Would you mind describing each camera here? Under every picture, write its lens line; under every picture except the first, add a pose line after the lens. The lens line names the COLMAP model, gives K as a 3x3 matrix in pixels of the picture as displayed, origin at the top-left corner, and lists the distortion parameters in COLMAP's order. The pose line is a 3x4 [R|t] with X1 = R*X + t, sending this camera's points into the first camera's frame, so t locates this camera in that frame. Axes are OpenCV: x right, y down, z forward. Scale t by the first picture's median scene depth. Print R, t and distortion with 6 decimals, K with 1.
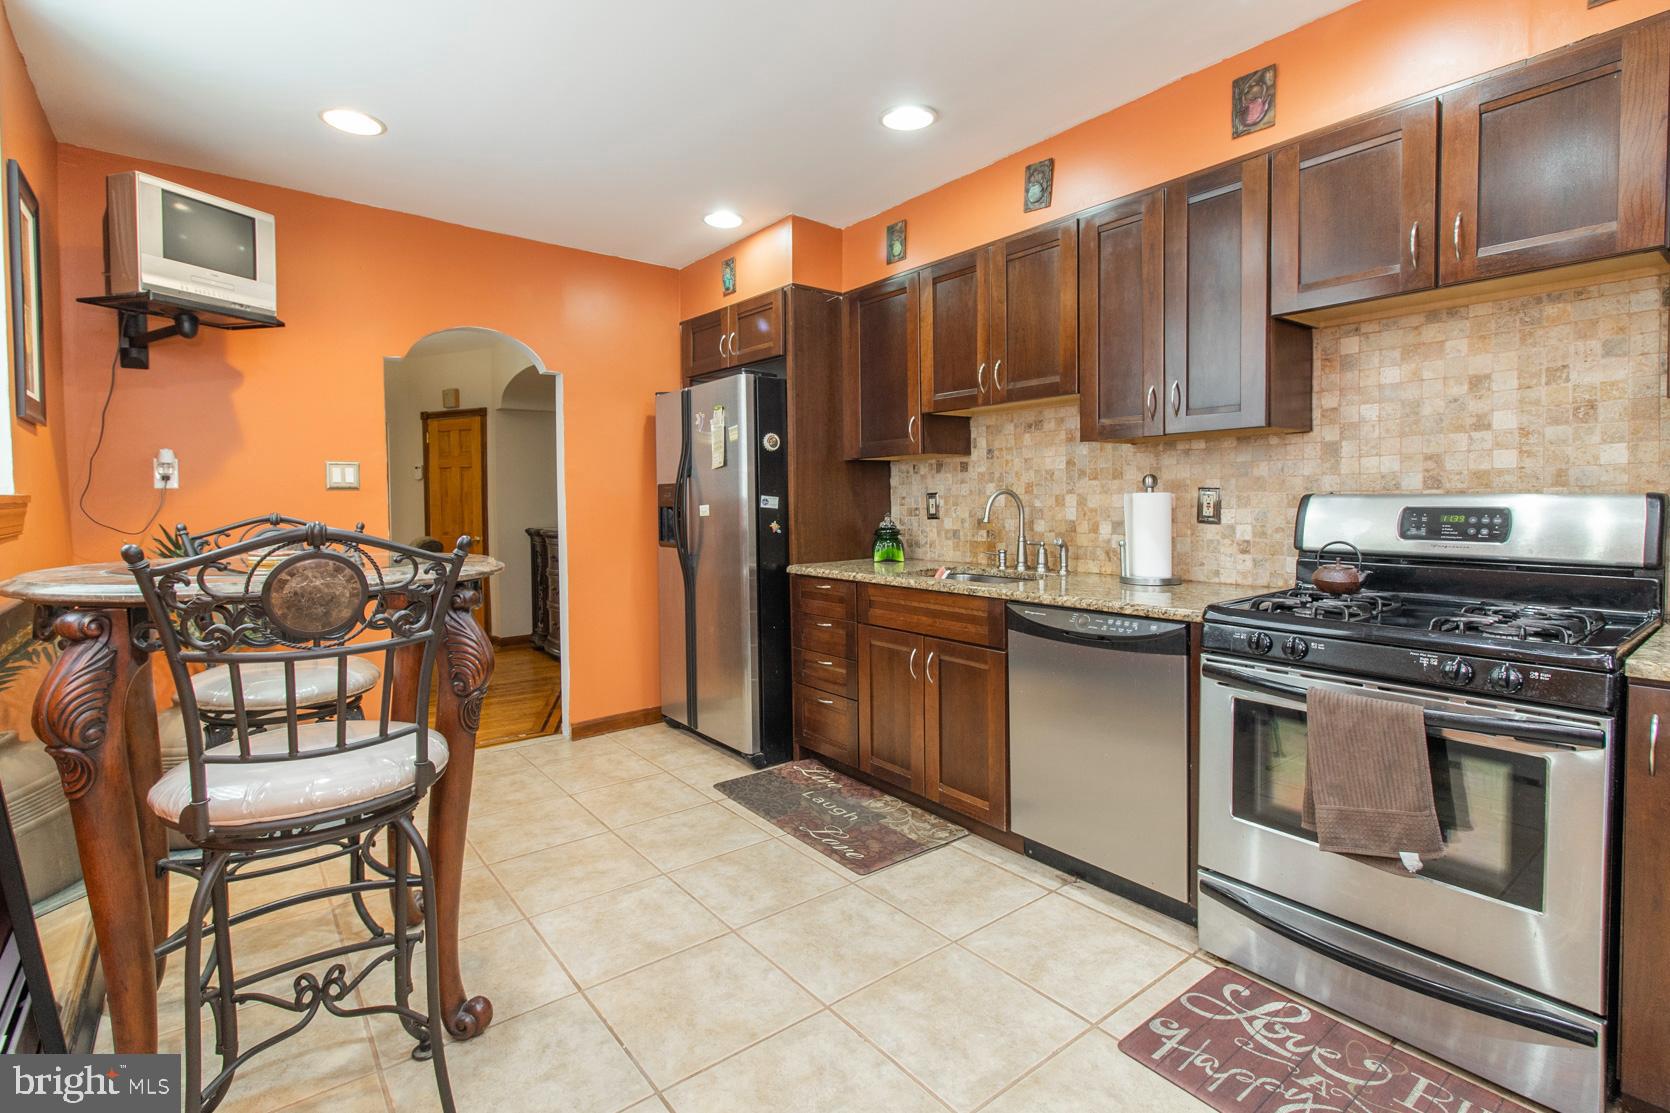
lens RADIAL K [[792.0, 0, 821.4], [0, 792.0, 521.7], [0, 0, 1]] dist [0.002534, -0.000095]
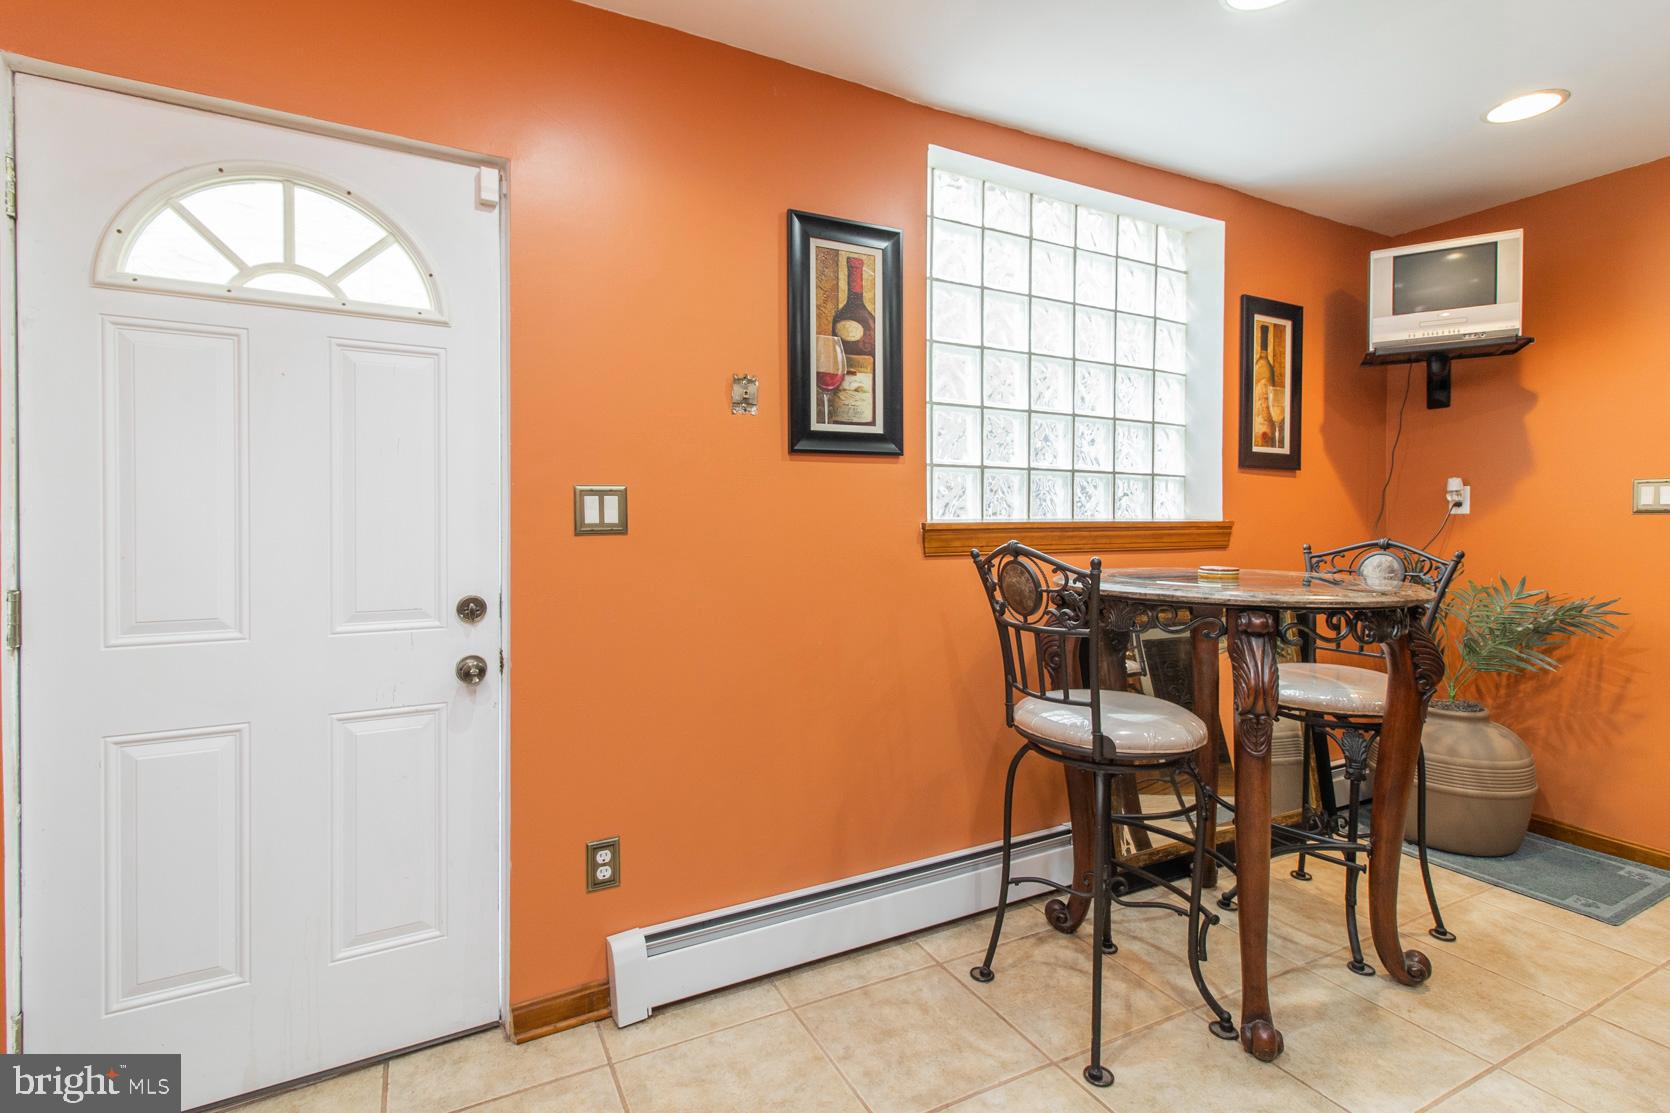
lens RADIAL K [[792.0, 0, 843.5], [0, 792.0, 531.3], [0, 0, 1]] dist [0.002534, -0.000095]
pose [[-0.162503, 0.017716, -0.986549, 0.458146], [-0.029653, 0.999300, 0.022830, -0.021149], [0.986262, 0.032964, -0.161864, 0.414944]]
